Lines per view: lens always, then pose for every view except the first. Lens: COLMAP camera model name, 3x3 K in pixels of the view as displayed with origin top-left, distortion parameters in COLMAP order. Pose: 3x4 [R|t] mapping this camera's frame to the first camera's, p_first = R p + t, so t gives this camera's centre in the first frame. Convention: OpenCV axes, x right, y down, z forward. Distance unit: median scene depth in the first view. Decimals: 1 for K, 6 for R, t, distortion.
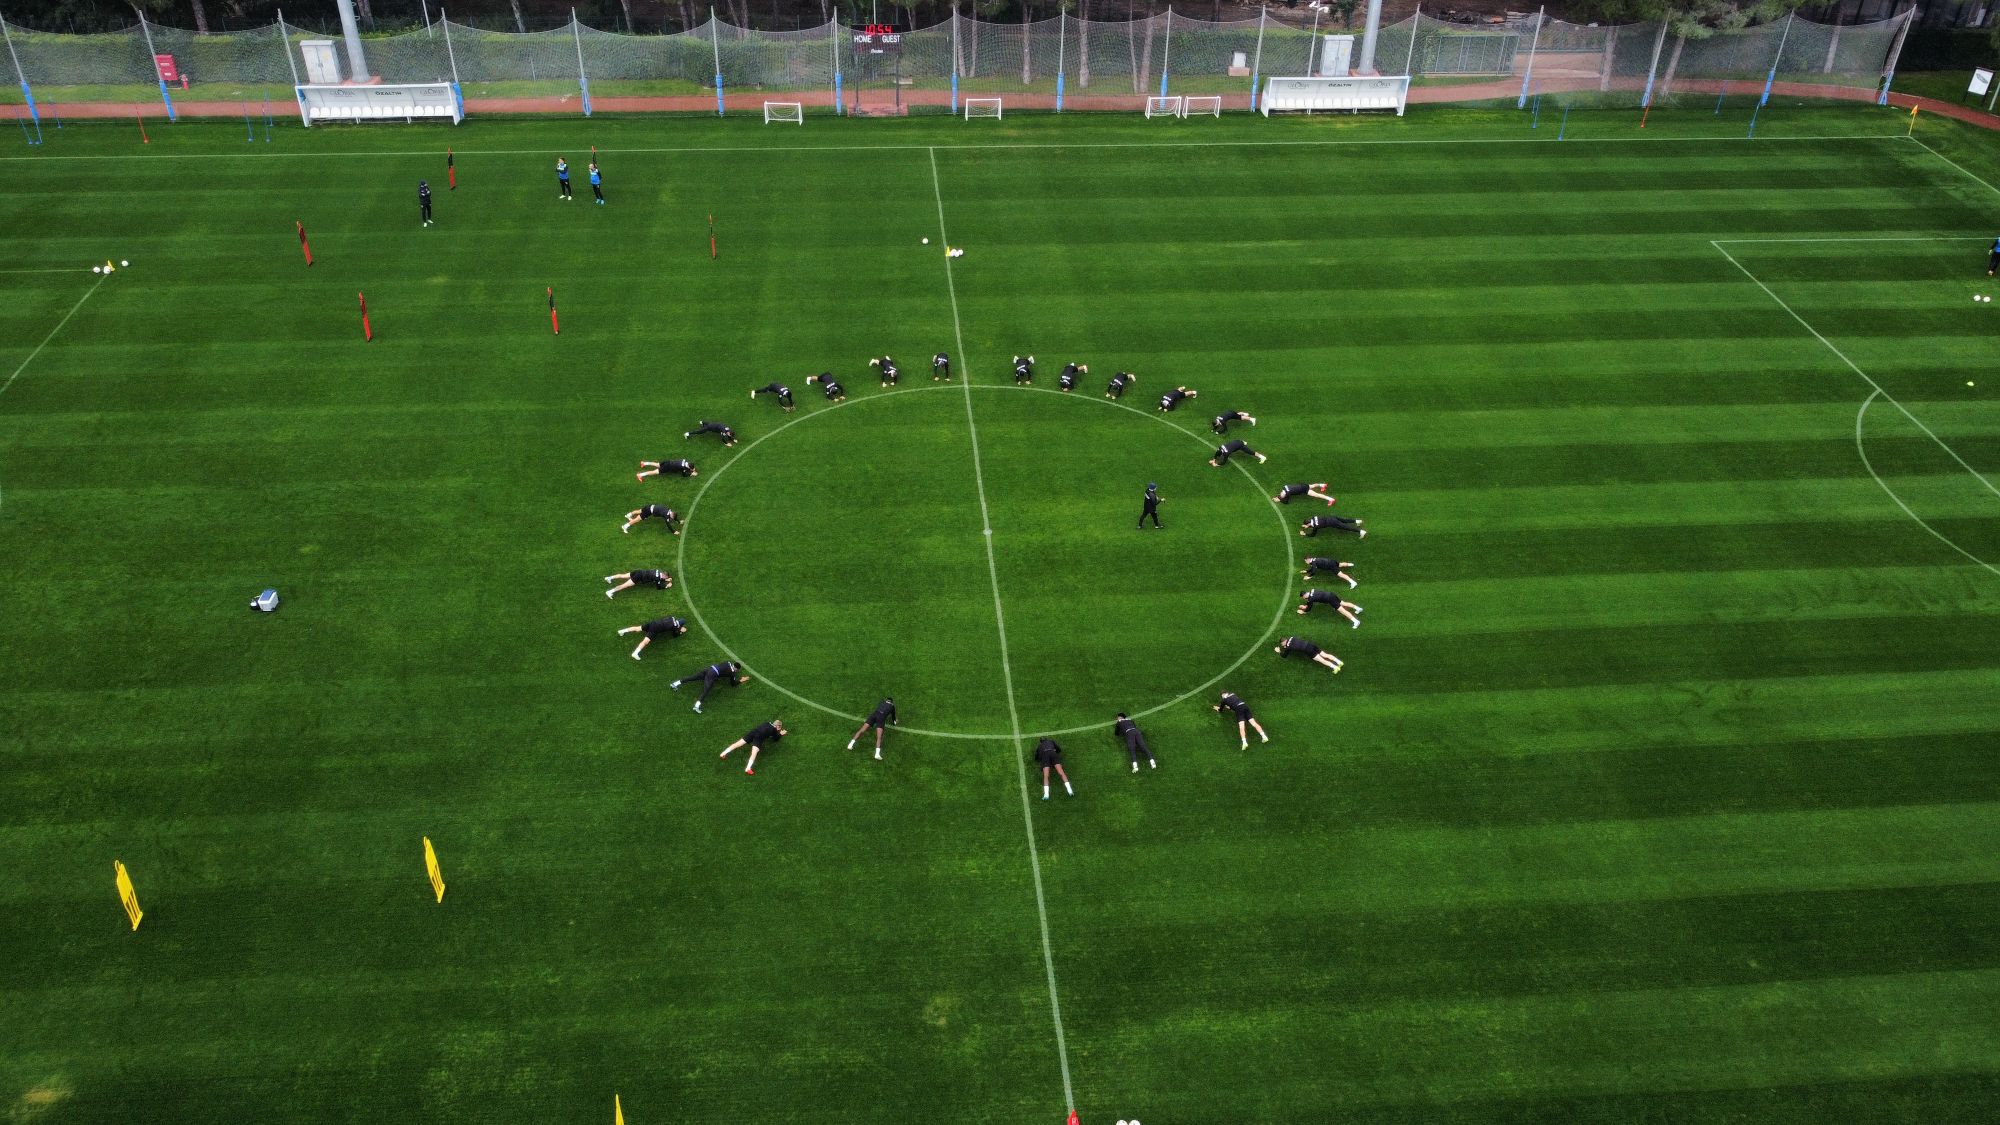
lens RADIAL K [[1506.8, 0, 998.0], [0, 1506.8, 572.4], [0, 0, 1]] dist [0.001597, -0.006653]
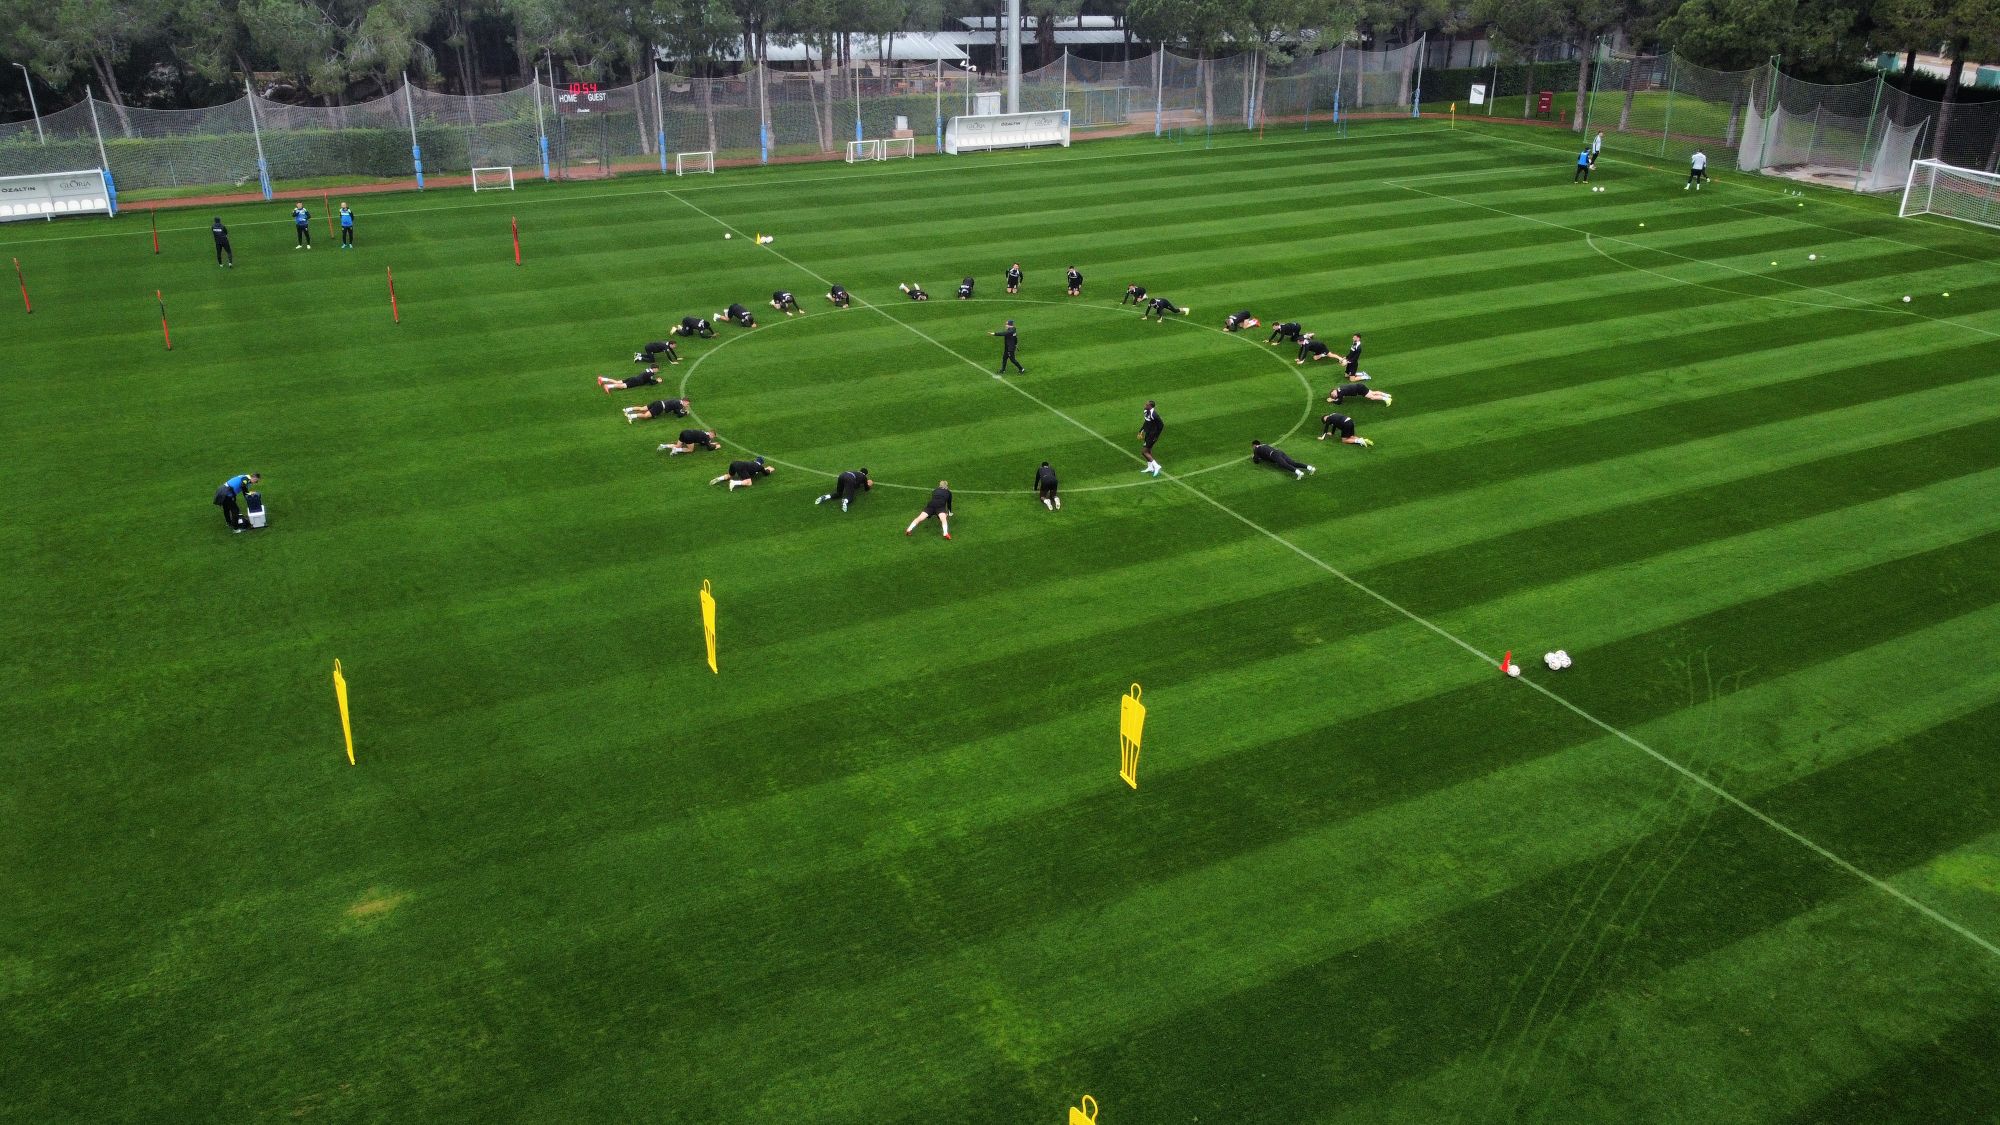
lens RADIAL K [[1506.8, 0, 994.9], [0, 1506.8, 555.4], [0, 0, 1]] dist [0.001597, -0.006653]
pose [[0.921140, -0.167125, 0.351527, -0.340312], [0.230817, 0.961737, -0.147599, 0.210028], [-0.313409, 0.217097, 0.924469, 0.106774]]
